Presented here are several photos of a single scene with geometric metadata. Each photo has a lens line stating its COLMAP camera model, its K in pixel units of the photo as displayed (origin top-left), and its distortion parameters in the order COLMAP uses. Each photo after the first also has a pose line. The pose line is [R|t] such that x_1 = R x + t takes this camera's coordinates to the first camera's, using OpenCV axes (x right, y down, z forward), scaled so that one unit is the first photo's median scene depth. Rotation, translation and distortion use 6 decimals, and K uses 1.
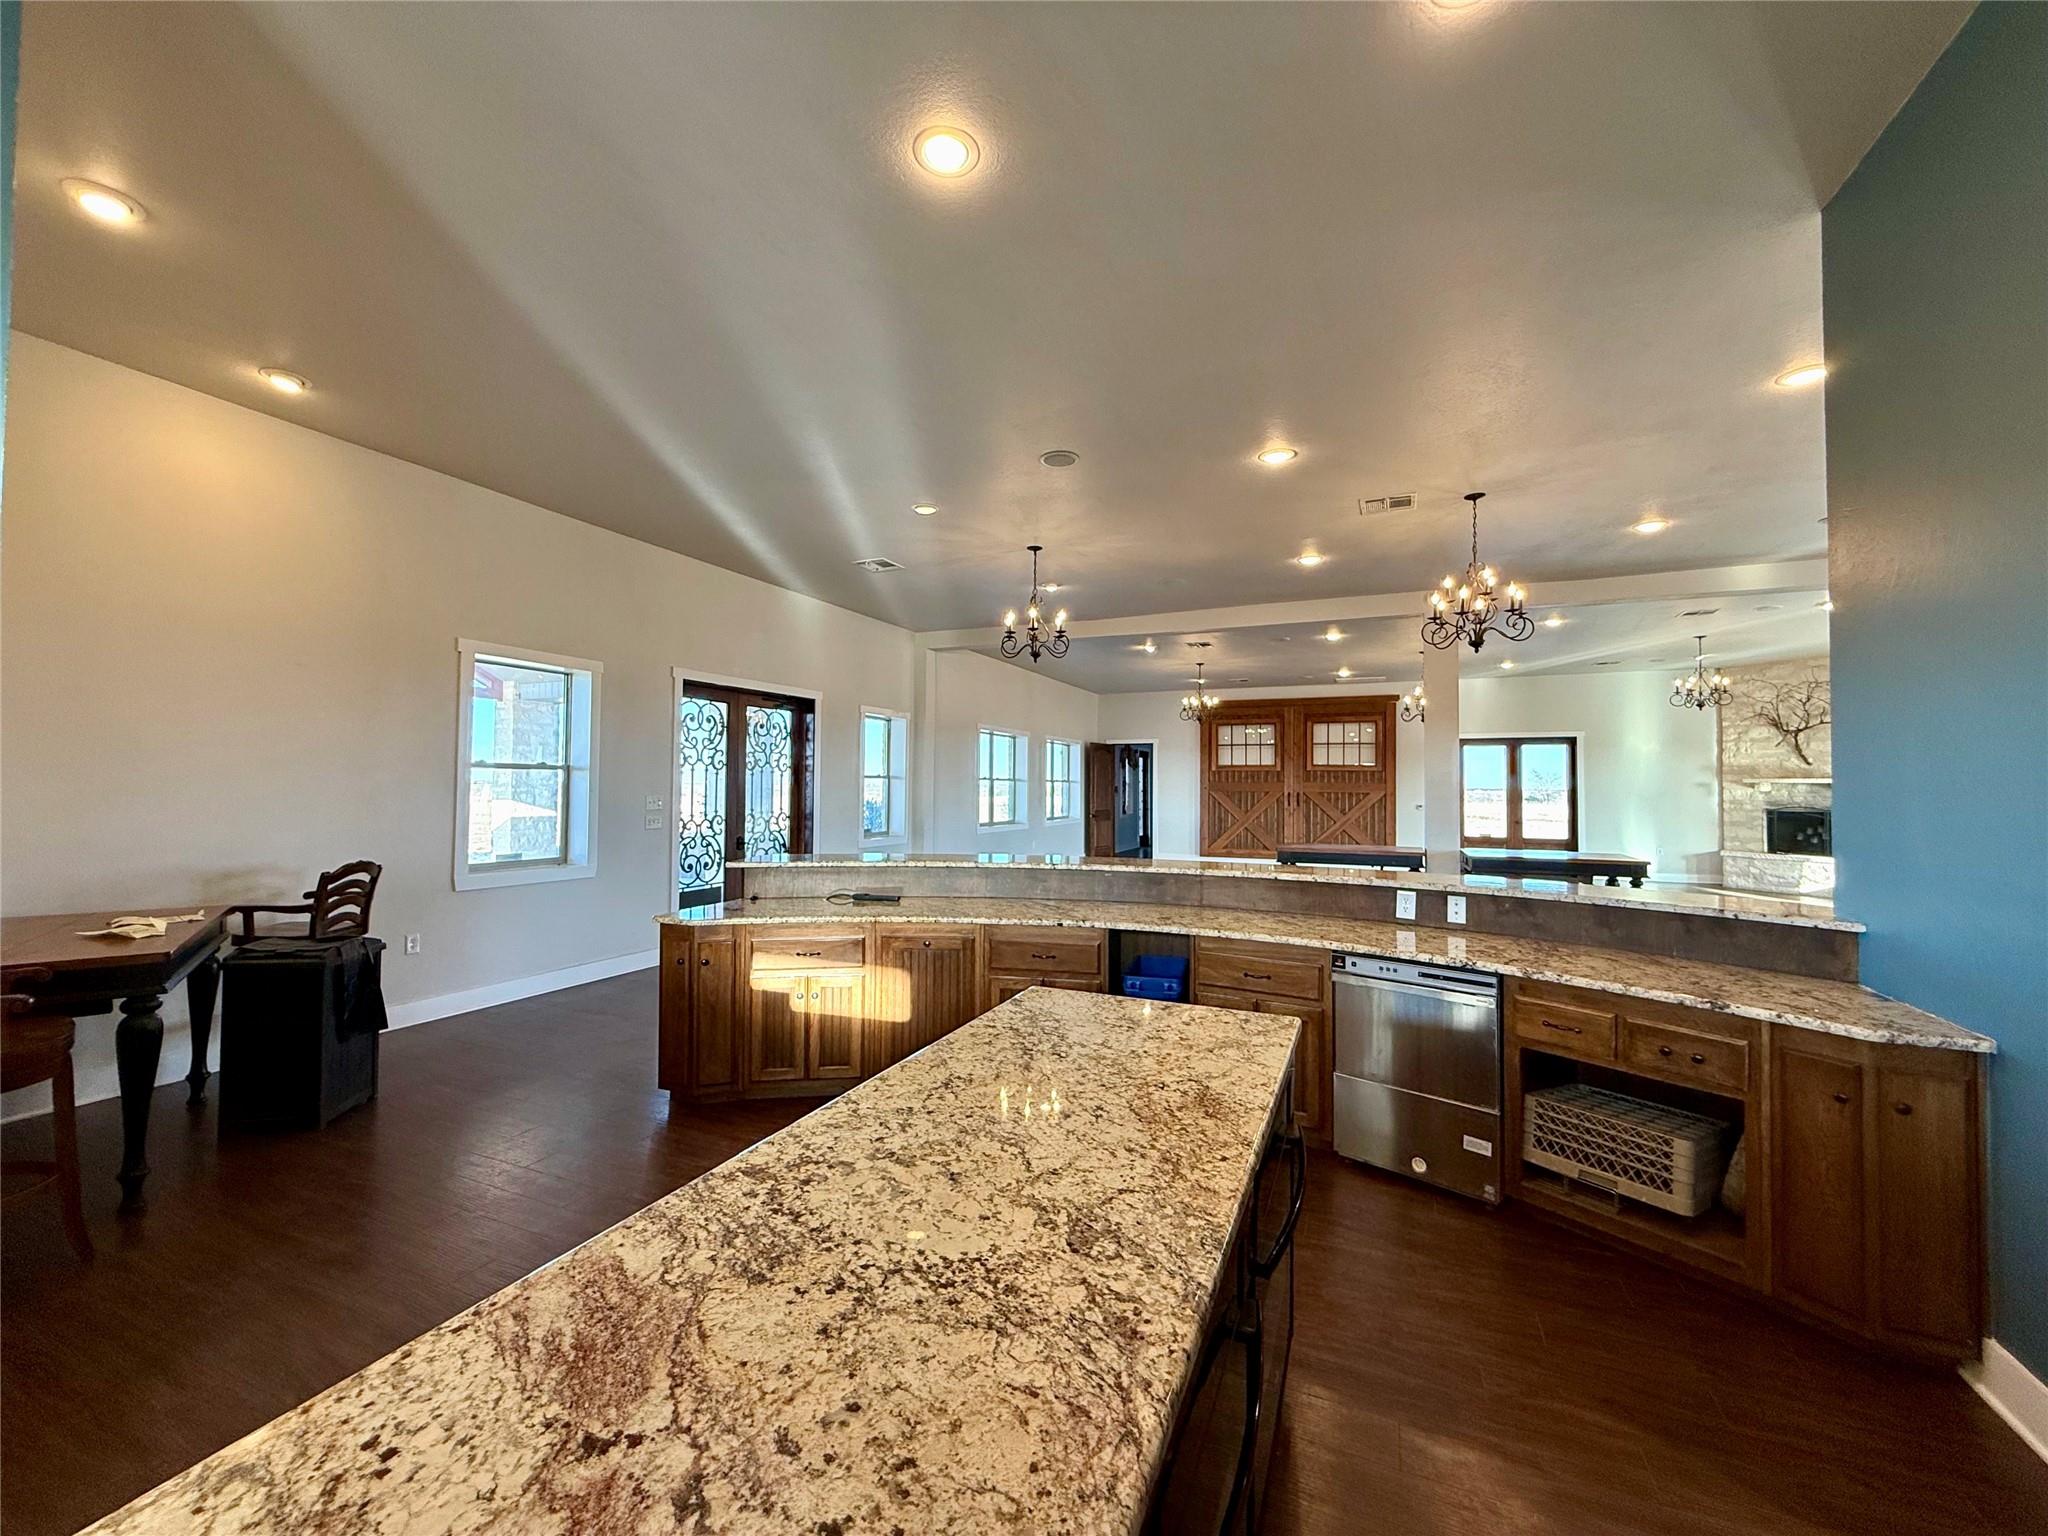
lens RADIAL K [[814.8, 0, 1017.4], [0, 814.8, 765.7], [0, 0, 1]] dist [-0.001442, 0.001041]
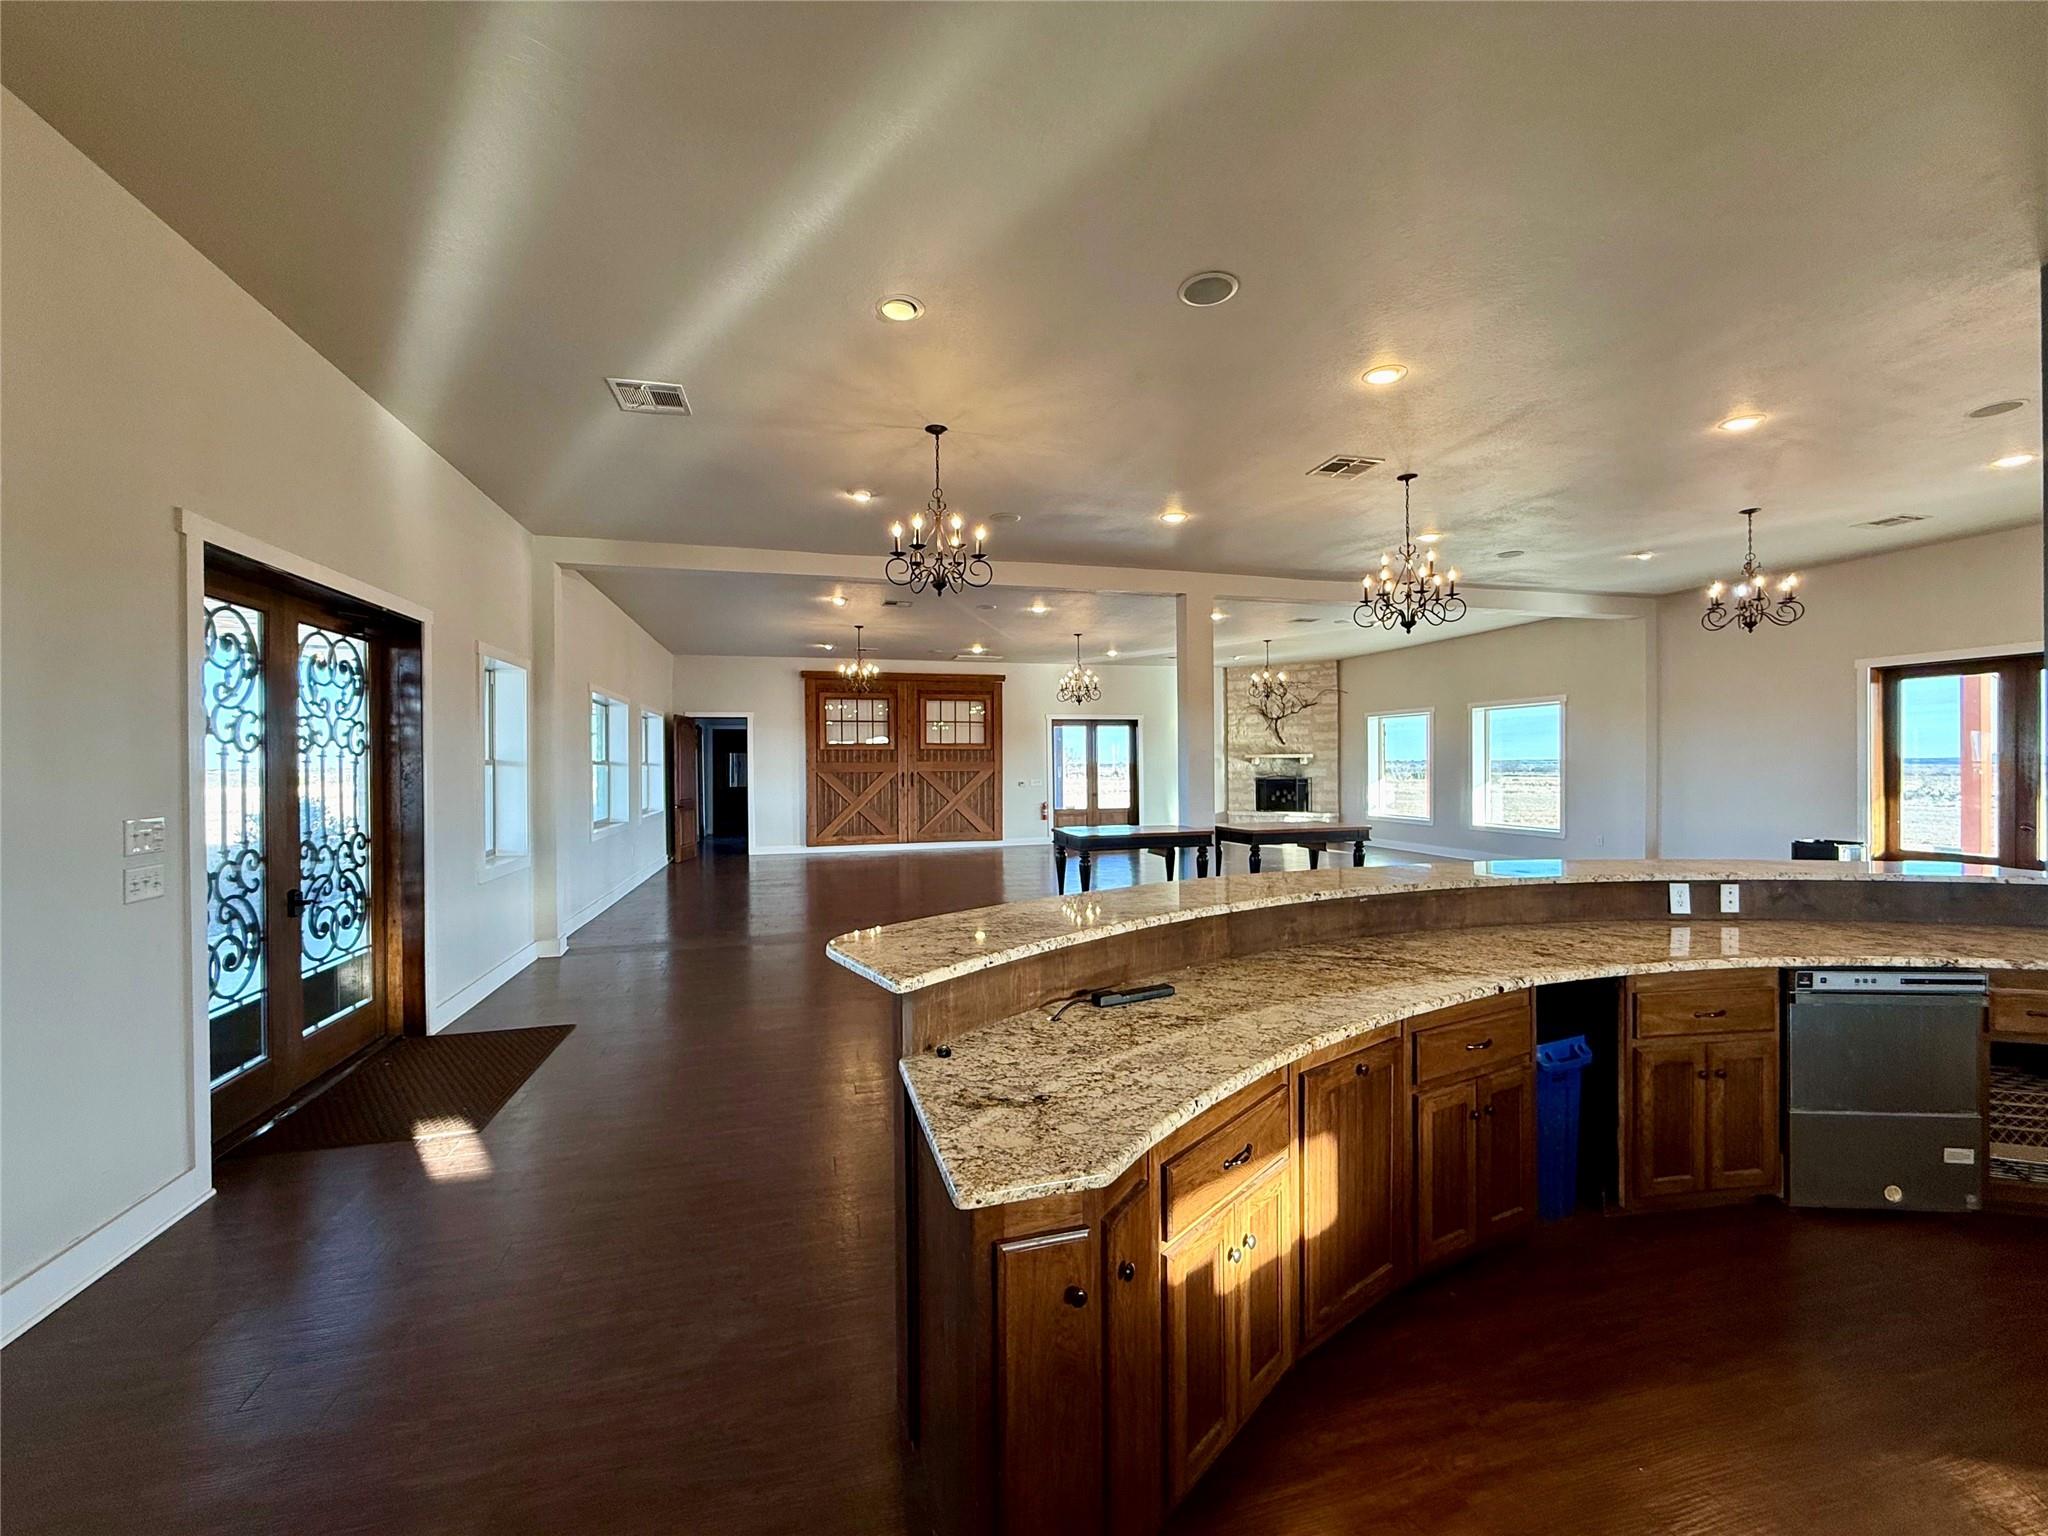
lens RADIAL K [[814.8, 0, 1019.9], [0, 814.8, 767.7], [0, 0, 1]] dist [-0.001442, 0.001041]
pose [[0.777854, -0.017102, 0.628212, -0.460243], [-0.001352, 0.999582, 0.028886, -0.000659], [-0.628443, -0.023318, 0.777506, 0.523511]]
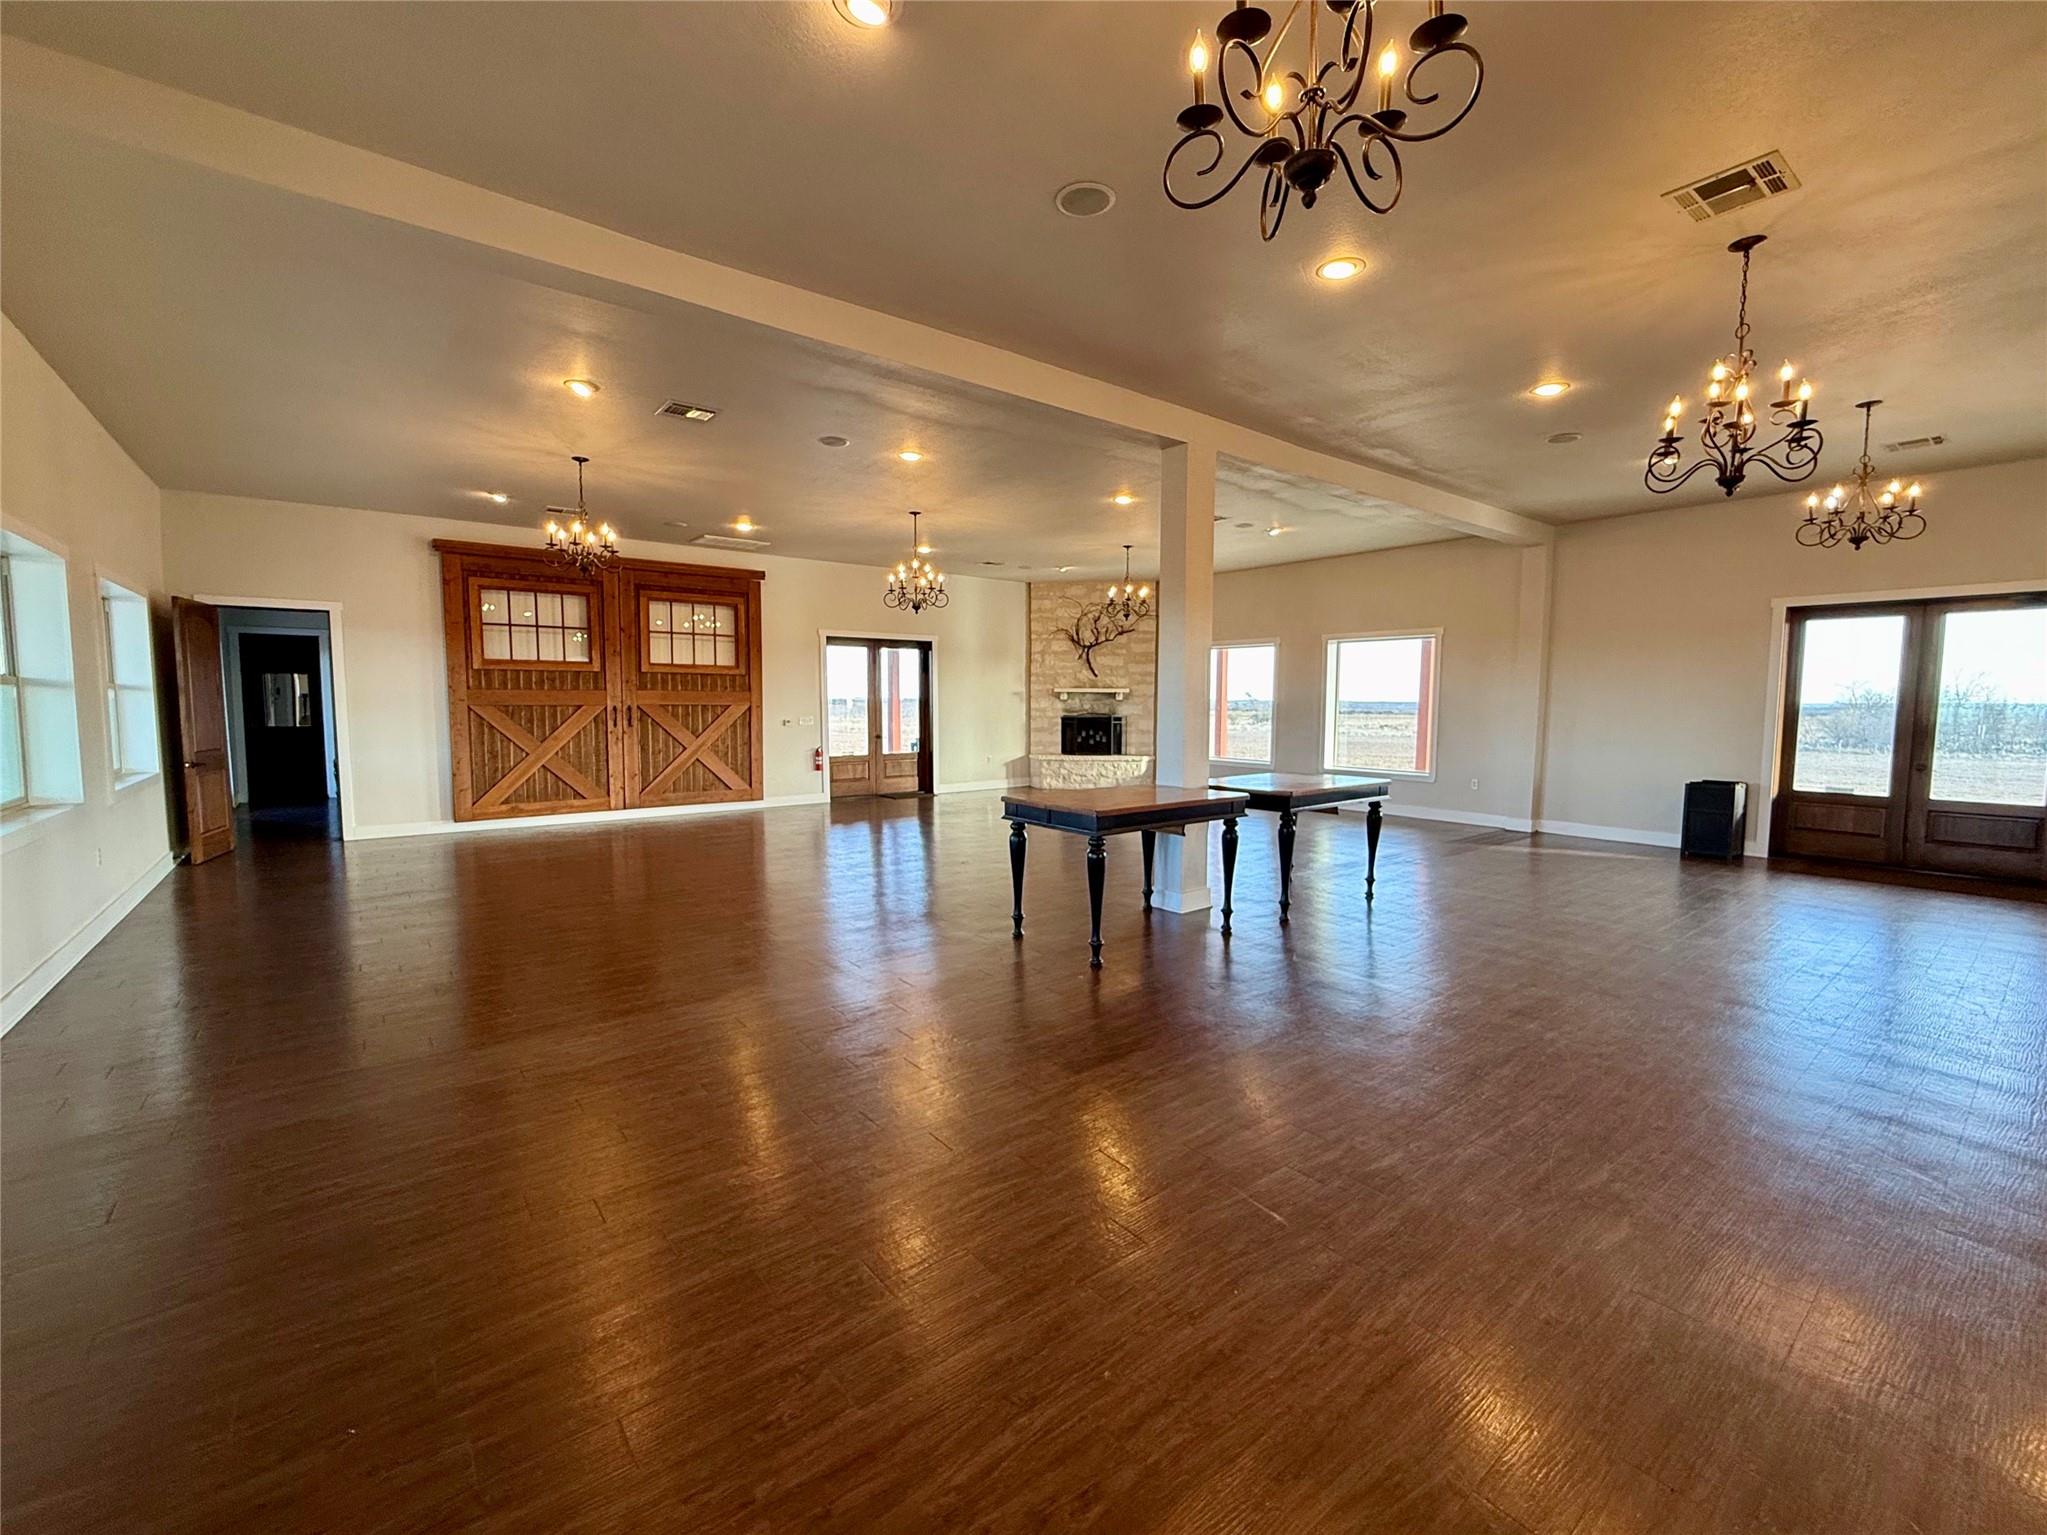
lens RADIAL K [[852.3, 0, 1021.6], [0, 852.3, 765.2], [0, 0, 1]] dist [-0.001565, -0.000637]
pose [[0.465227, -0.074342, 0.882064, -0.327124], [-0.021978, 0.995190, 0.095469, 0.024527], [-0.884919, -0.063800, 0.461355, 1.197201]]
